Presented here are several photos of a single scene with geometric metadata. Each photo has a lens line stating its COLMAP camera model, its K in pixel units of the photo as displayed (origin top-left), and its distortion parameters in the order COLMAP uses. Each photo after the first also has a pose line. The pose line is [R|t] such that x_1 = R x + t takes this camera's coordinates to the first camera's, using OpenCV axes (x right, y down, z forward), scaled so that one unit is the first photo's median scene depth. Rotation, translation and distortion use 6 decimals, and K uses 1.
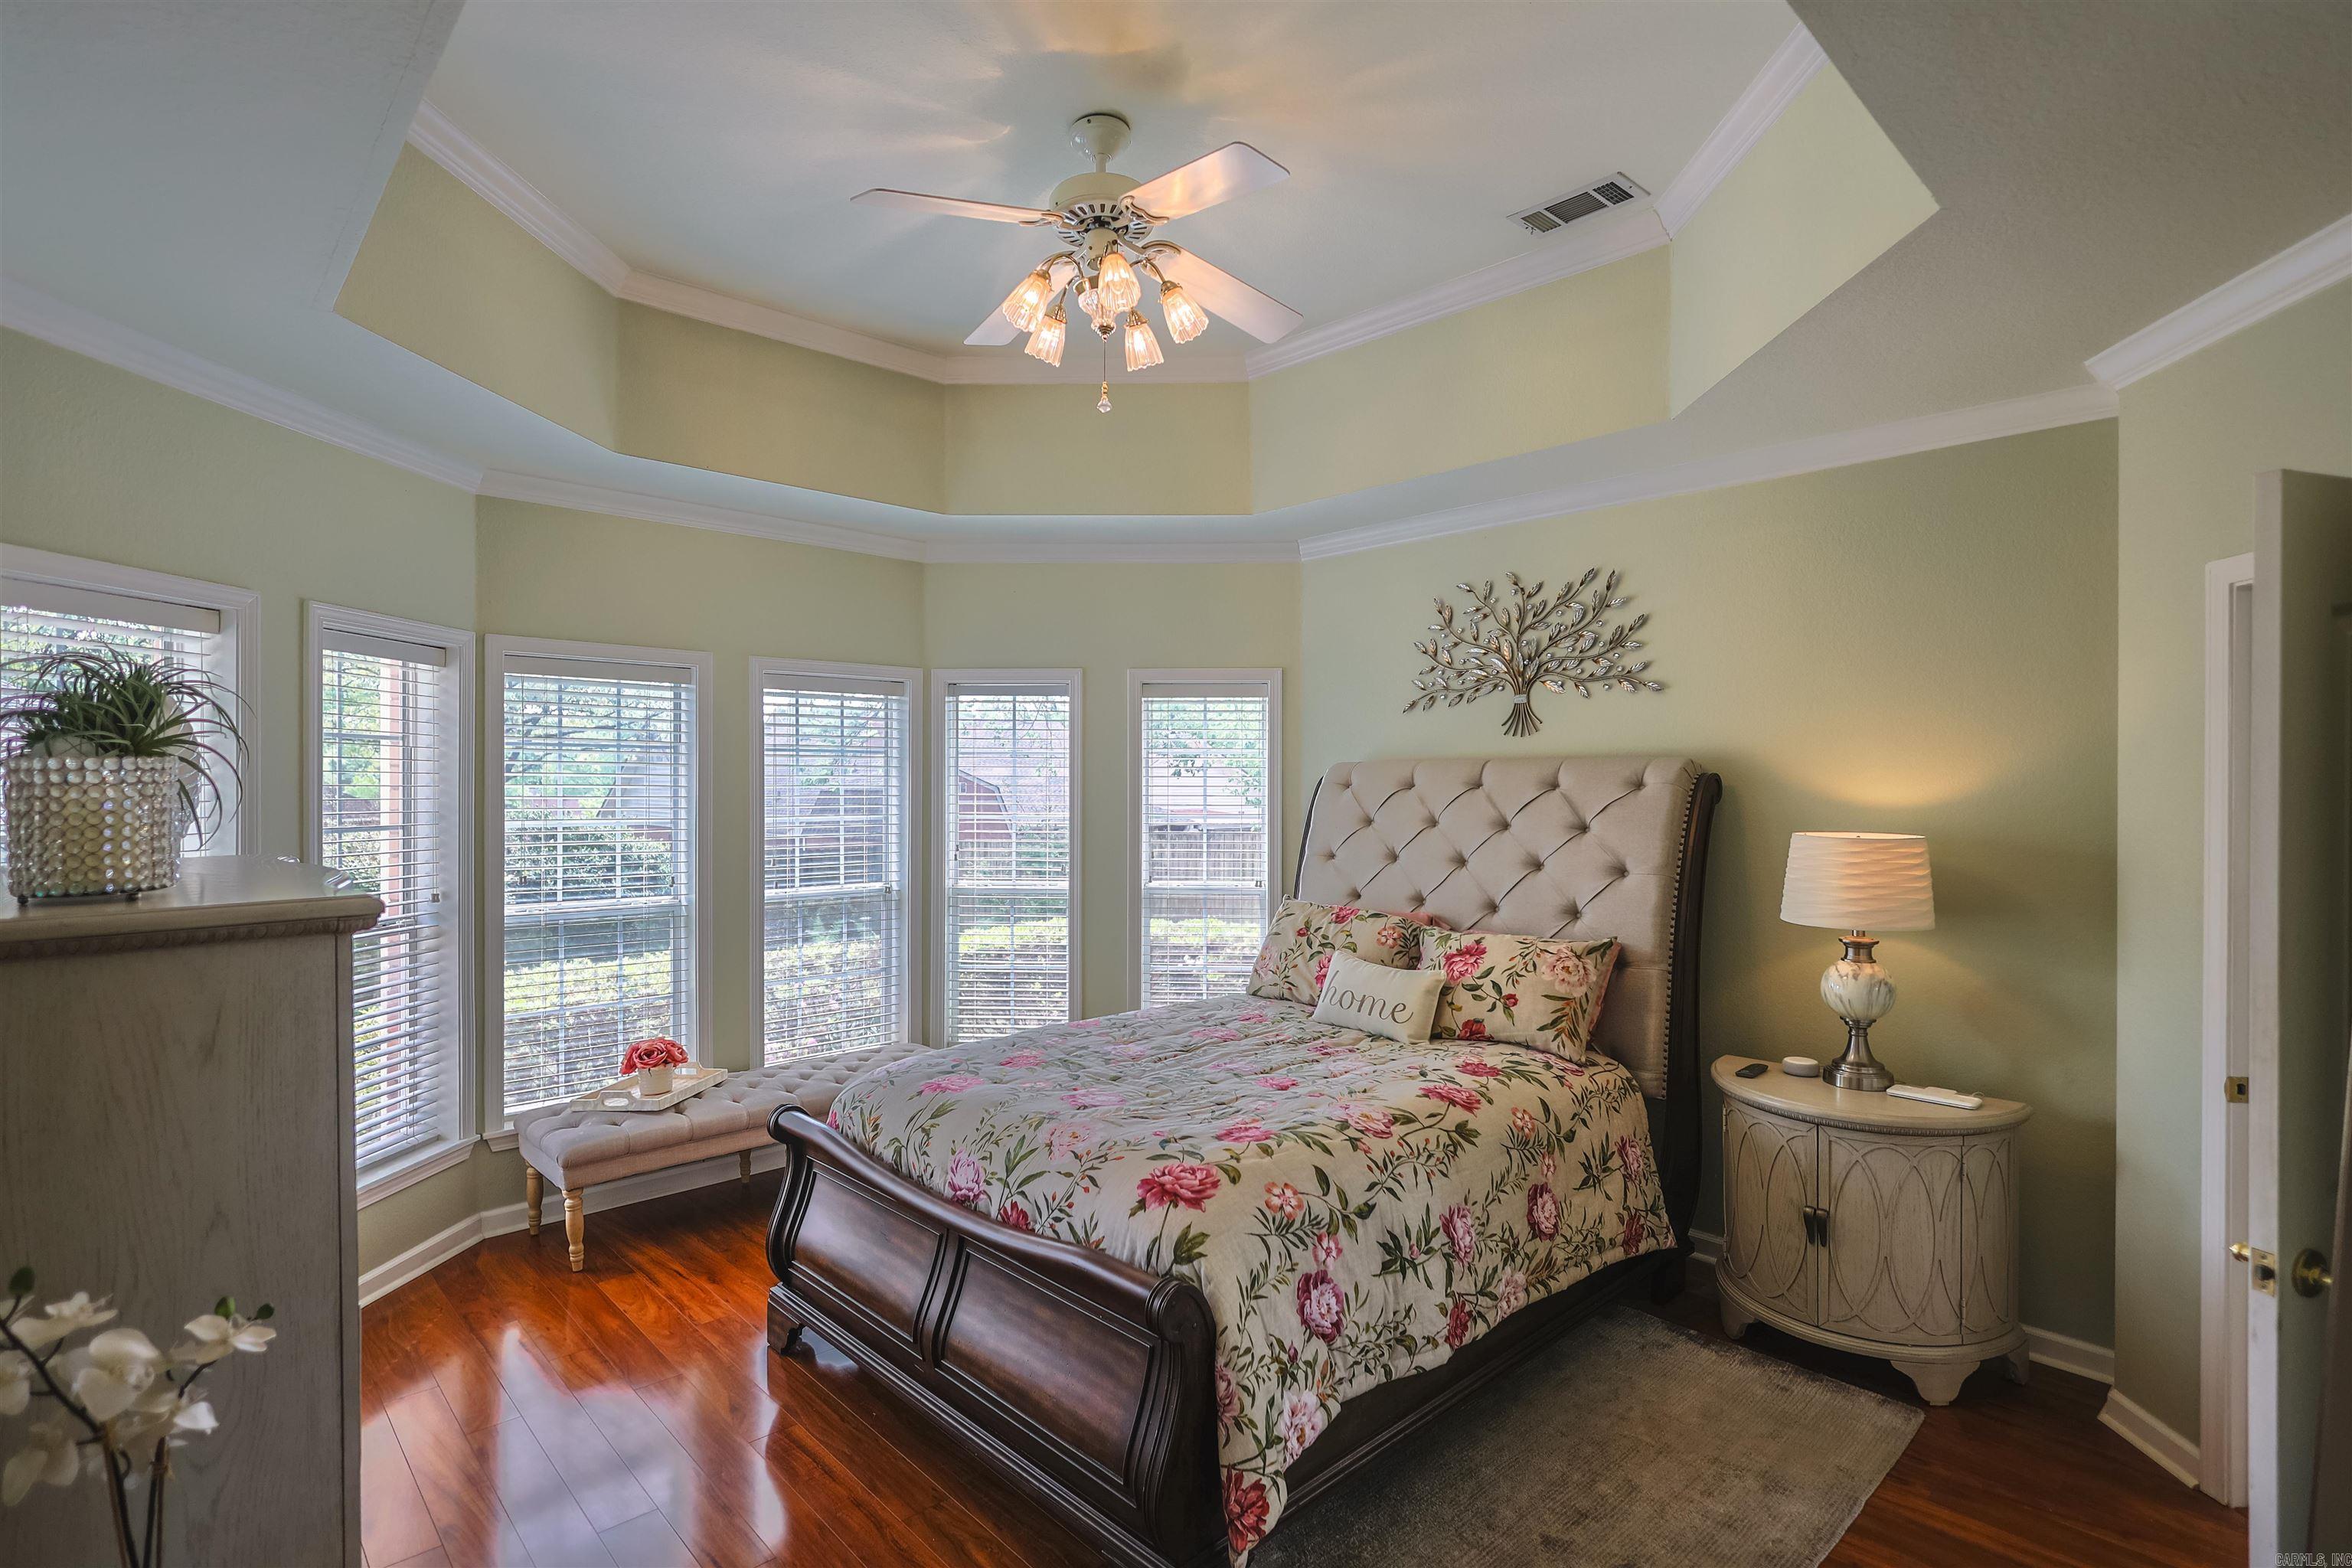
lens RADIAL K [[1109.8, 0, 1209.6], [0, 1109.8, 788.3], [0, 0, 1]] dist [0.003823, 0.000523]
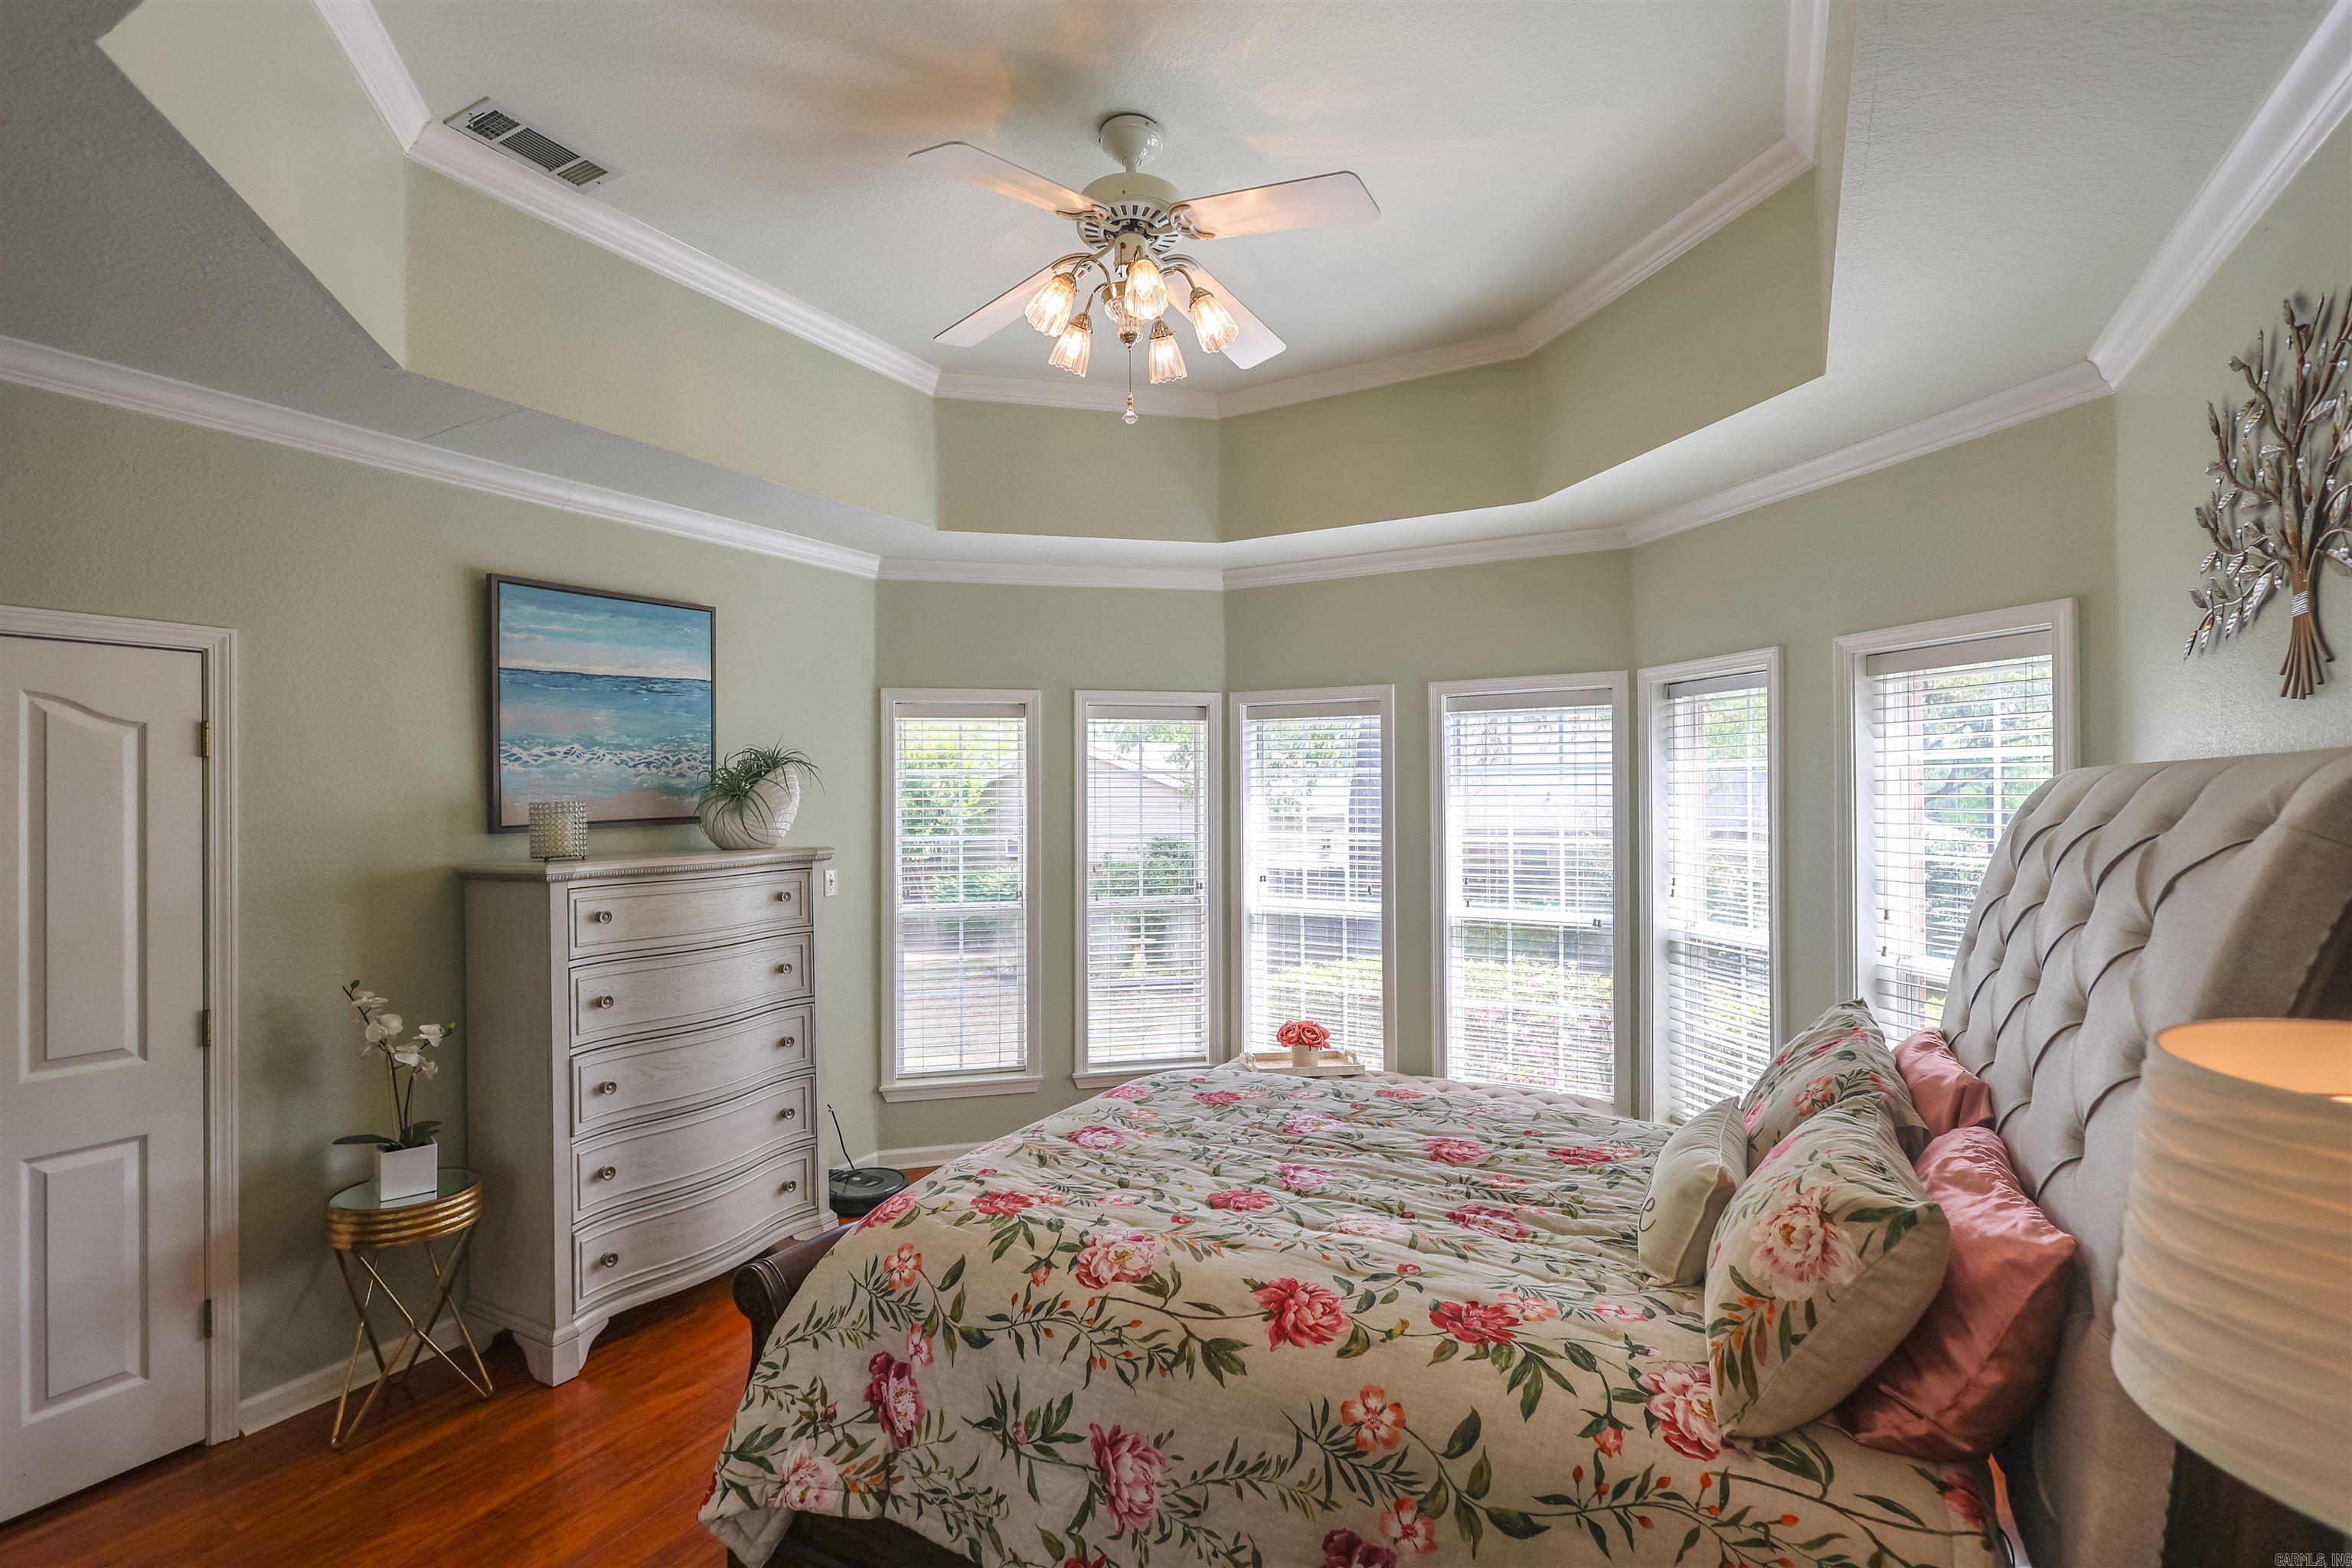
lens RADIAL K [[1109.8, 0, 1209.6], [0, 1109.8, 788.3], [0, 0, 1]] dist [0.003823, 0.000523]
pose [[0.298444, -0.009733, -0.954377, 0.852807], [0.000510, 0.999949, -0.010038, -0.015663], [0.954427, 0.002509, 0.298434, 0.799182]]
